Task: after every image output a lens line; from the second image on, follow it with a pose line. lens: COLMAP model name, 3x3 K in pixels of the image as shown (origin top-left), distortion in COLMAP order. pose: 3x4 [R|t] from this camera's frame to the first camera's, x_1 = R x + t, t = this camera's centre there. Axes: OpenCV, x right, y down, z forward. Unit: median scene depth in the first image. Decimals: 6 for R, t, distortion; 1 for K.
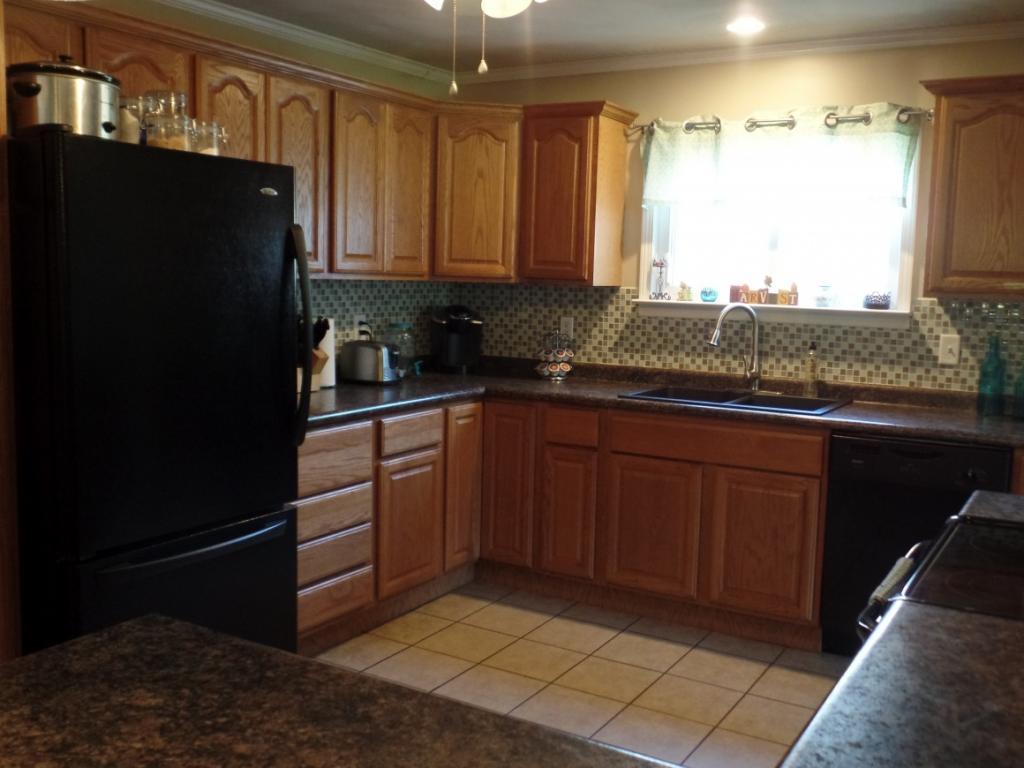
lens RADIAL K [[1023.8, 0, 512.0], [0, 1023.8, 384.0], [0, 0, 1]] dist [0.021055, -0.004048]
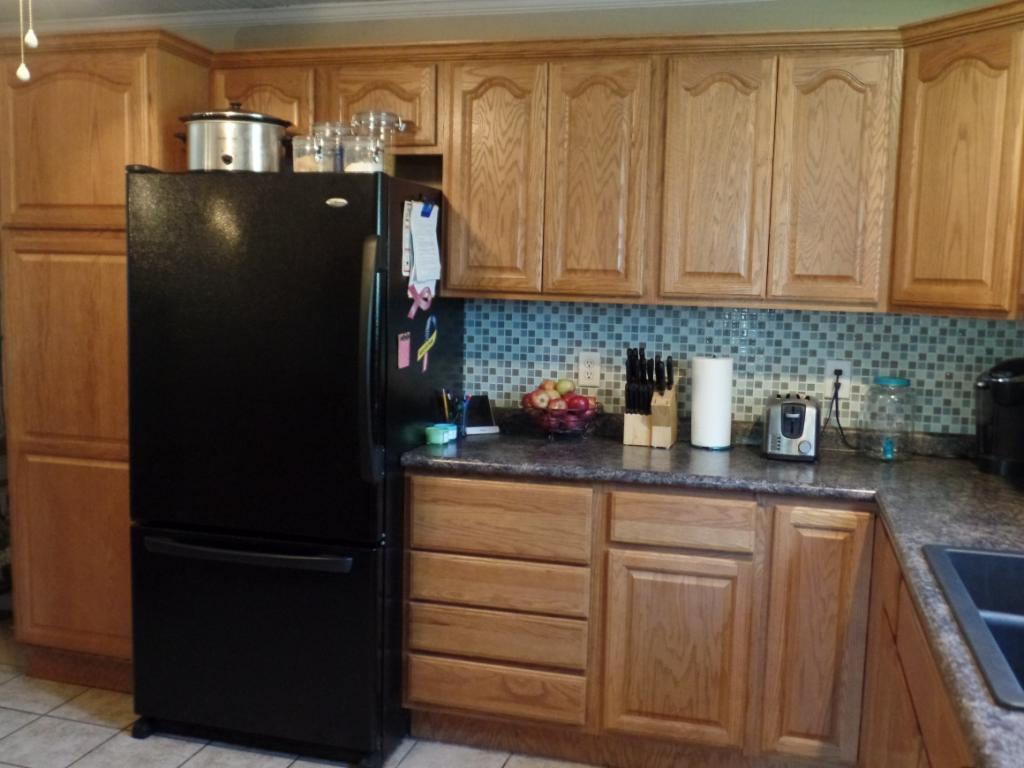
lens RADIAL K [[1023.8, 0, 512.0], [0, 1023.8, 384.0], [0, 0, 1]] dist [0.021055, -0.004048]
pose [[0.258728, 0.082235, -0.962443, 0.482732], [-0.125282, 0.990810, 0.050980, -0.061033], [0.957791, 0.107387, 0.266653, 0.615881]]
